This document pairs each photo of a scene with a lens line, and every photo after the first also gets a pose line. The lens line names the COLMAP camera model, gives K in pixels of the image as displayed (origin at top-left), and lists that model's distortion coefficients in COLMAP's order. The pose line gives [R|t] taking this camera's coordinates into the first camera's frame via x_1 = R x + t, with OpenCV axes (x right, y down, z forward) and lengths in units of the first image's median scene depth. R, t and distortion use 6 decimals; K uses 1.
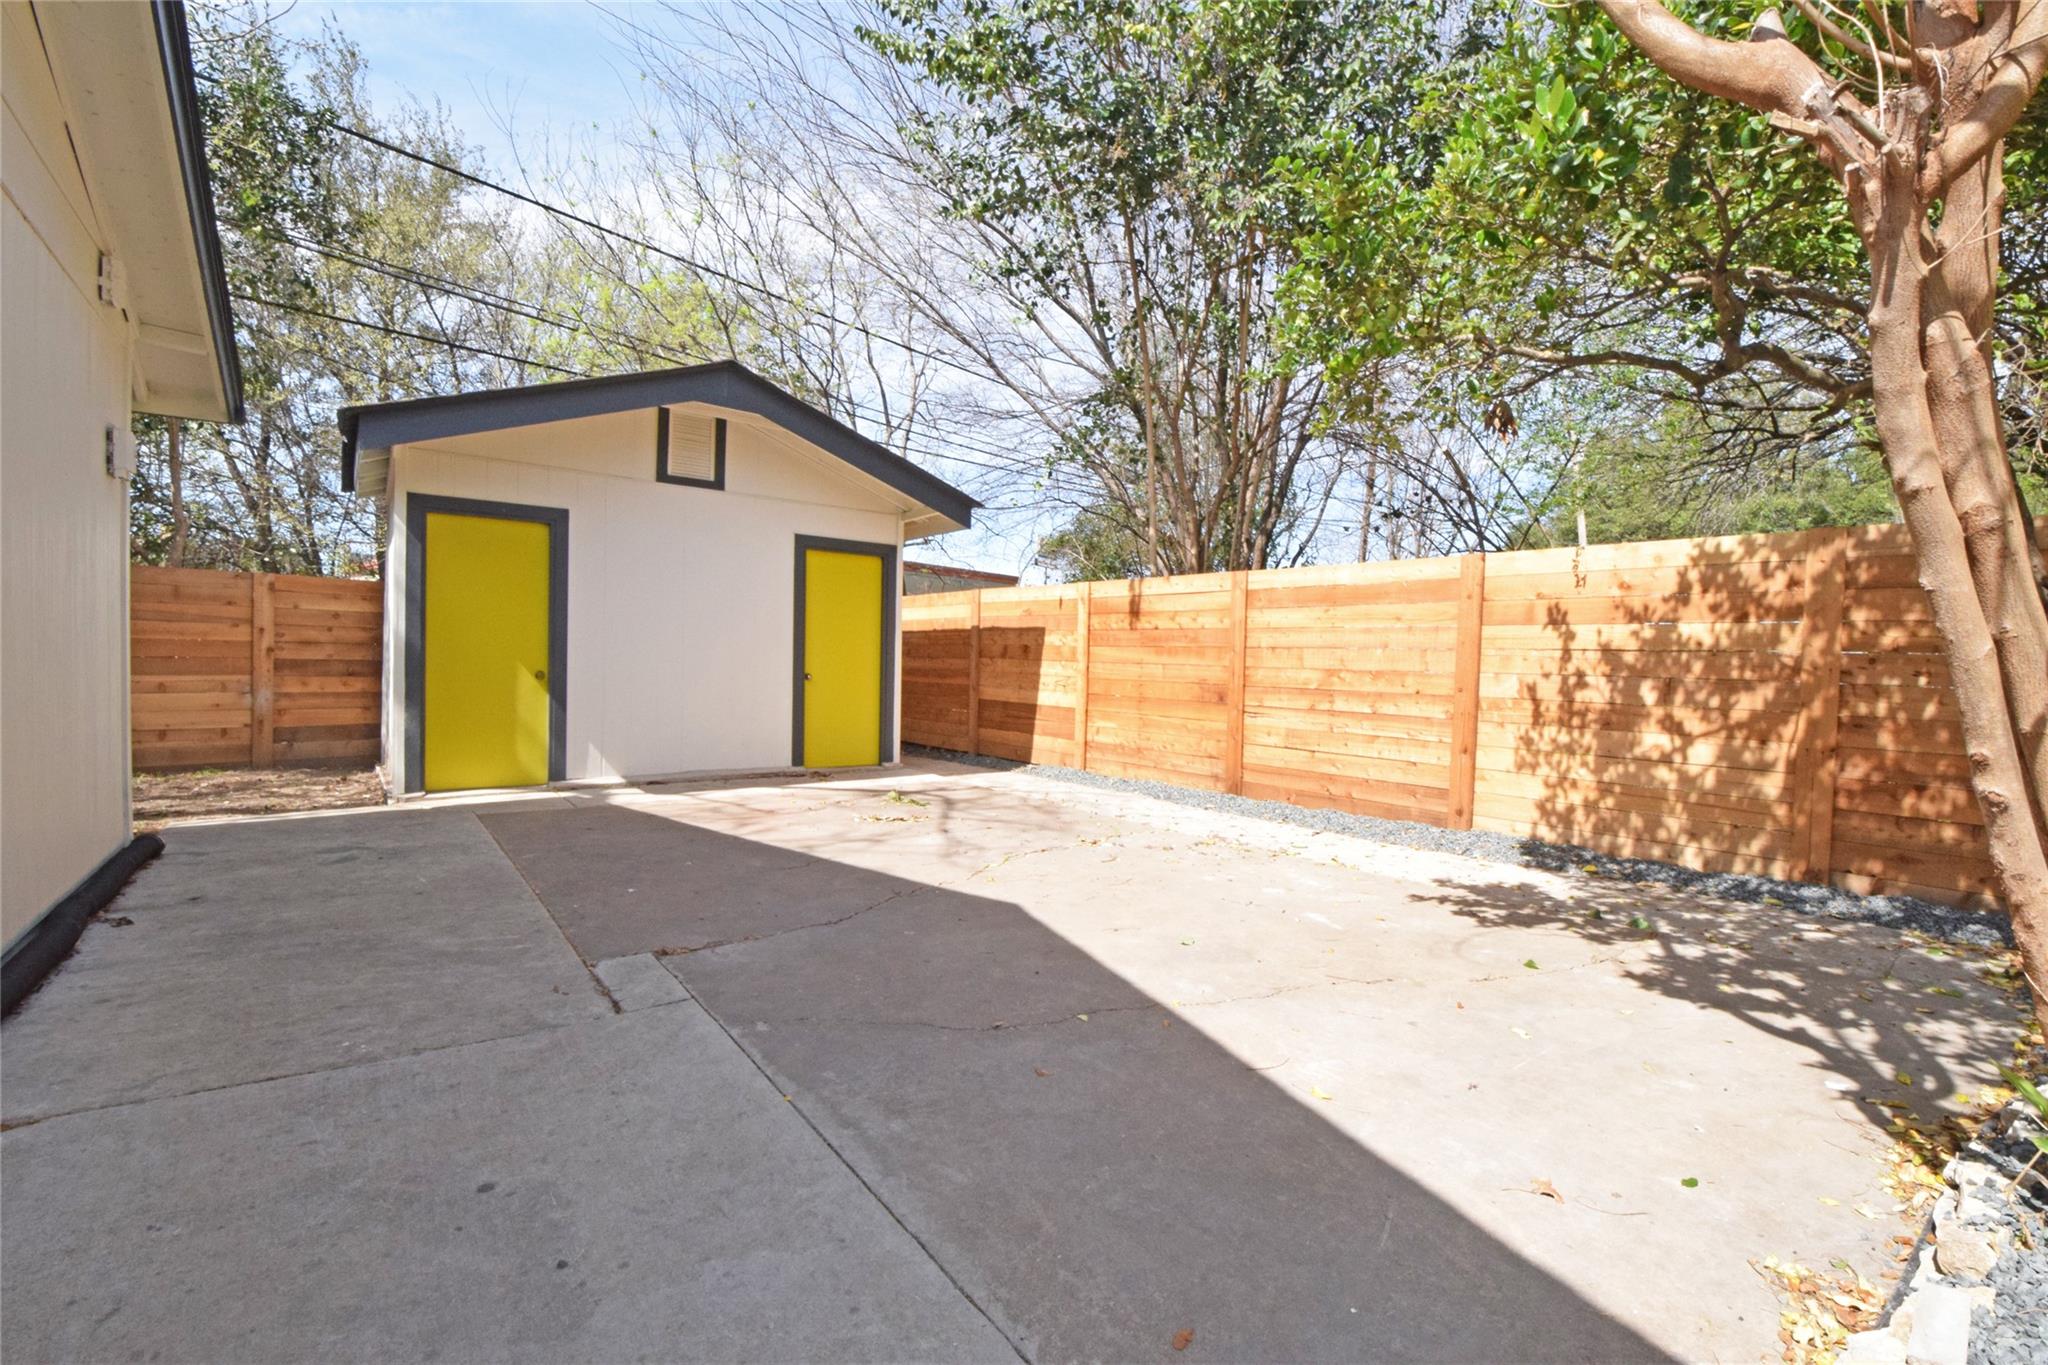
lens RADIAL K [[884.4, 0, 1031.6], [0, 884.4, 694.8], [0, 0, 1]] dist [-0.000364, -0.004590]
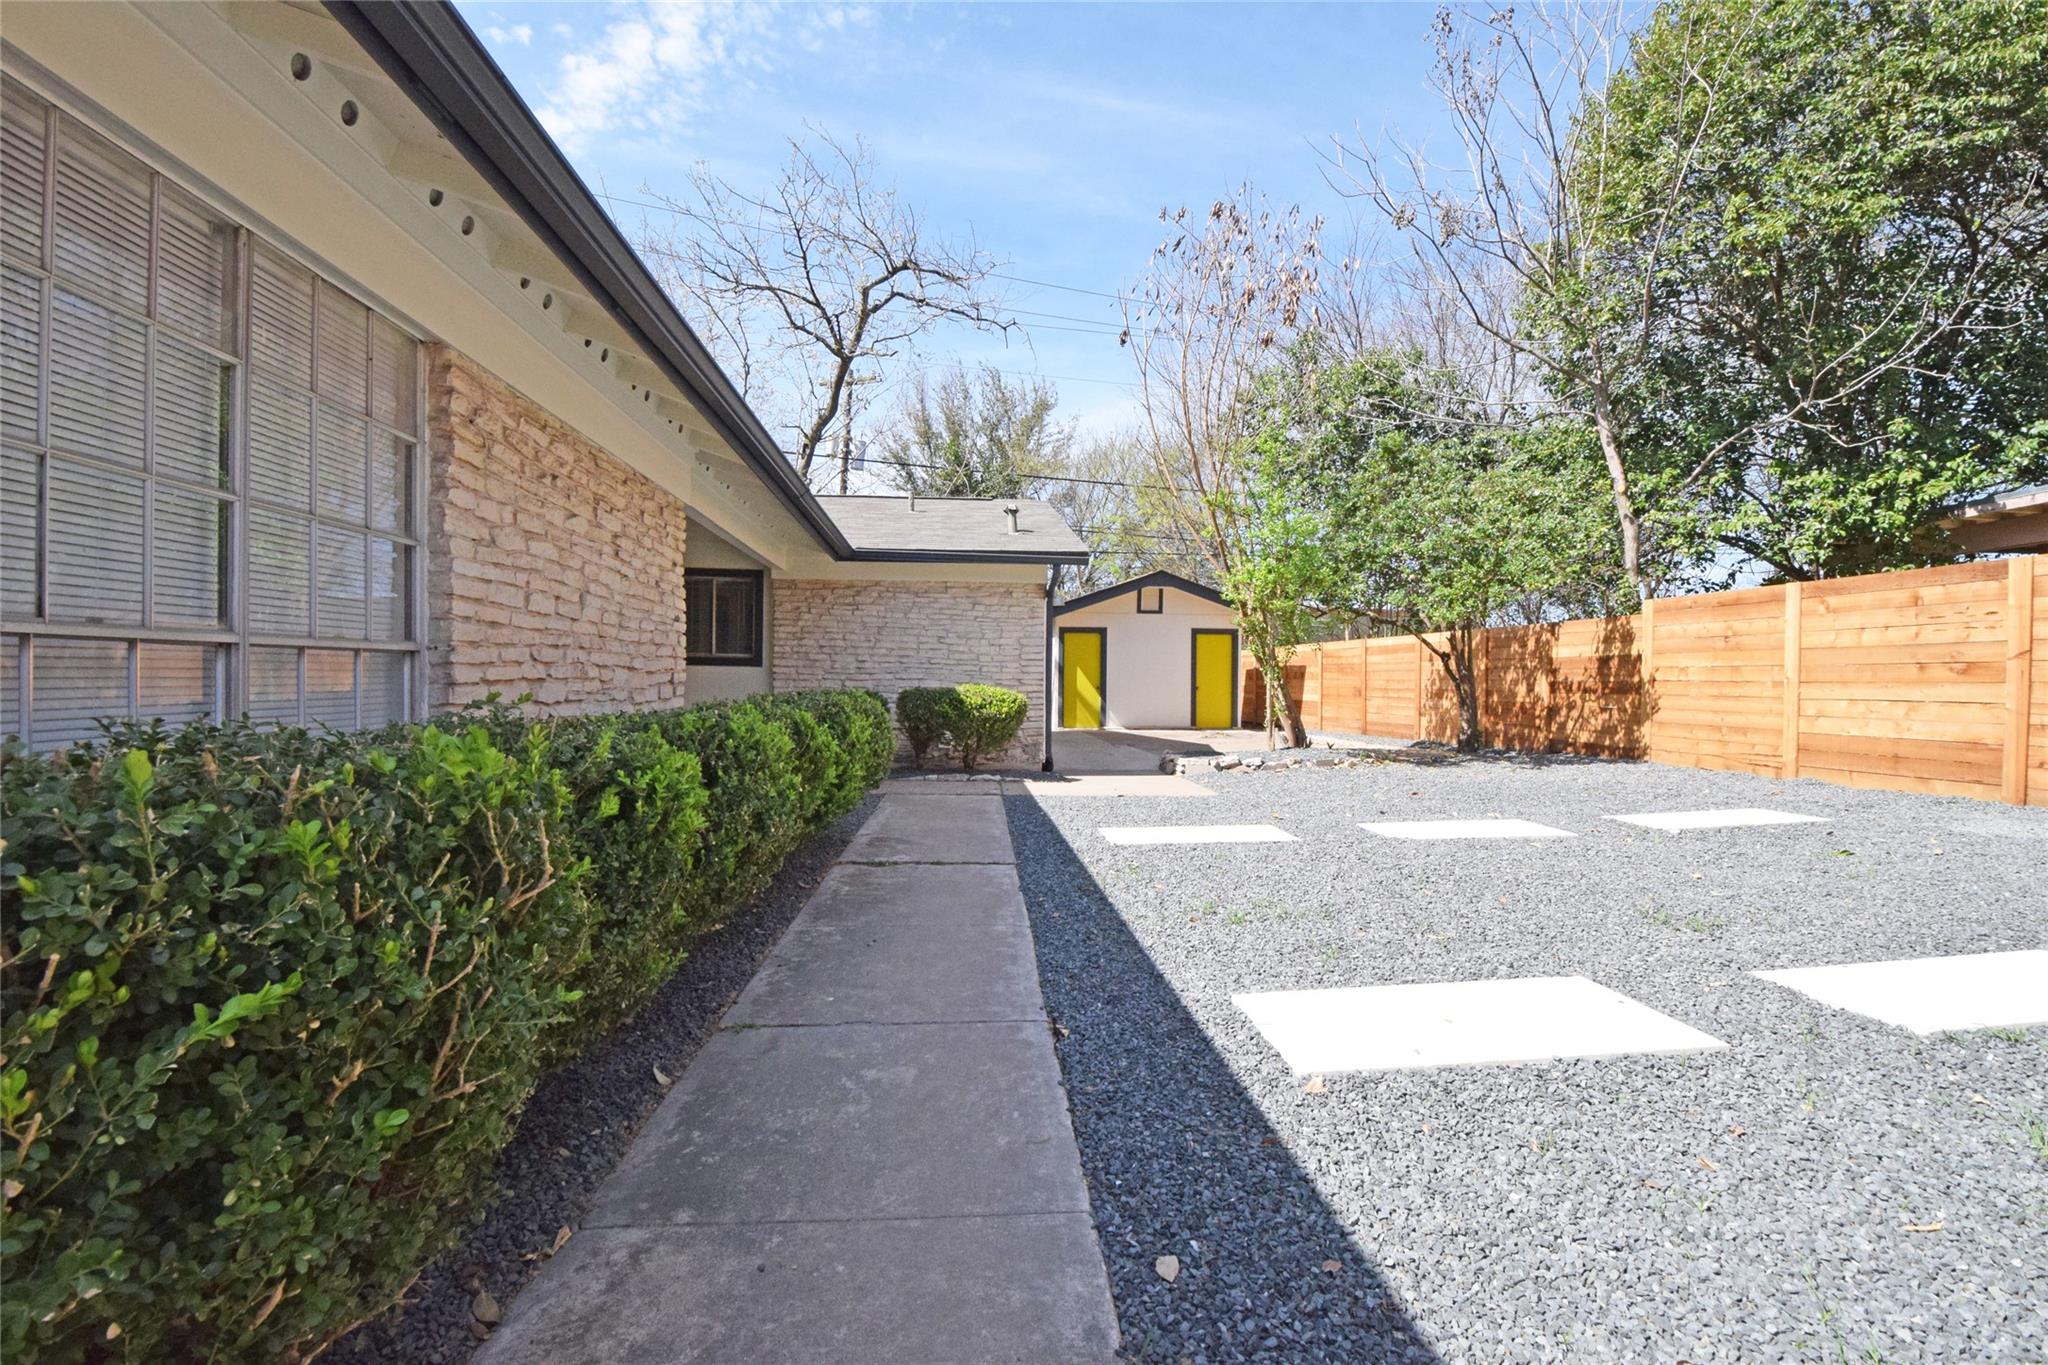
lens RADIAL K [[884.4, 0, 1031.6], [0, 884.4, 694.8], [0, 0, 1]] dist [-0.000364, -0.004590]
pose [[0.849935, -0.010048, -0.526793, 0.652105], [-0.008366, 0.999435, -0.032561, 0.082655], [0.526822, 0.032082, 0.849370, -1.308860]]
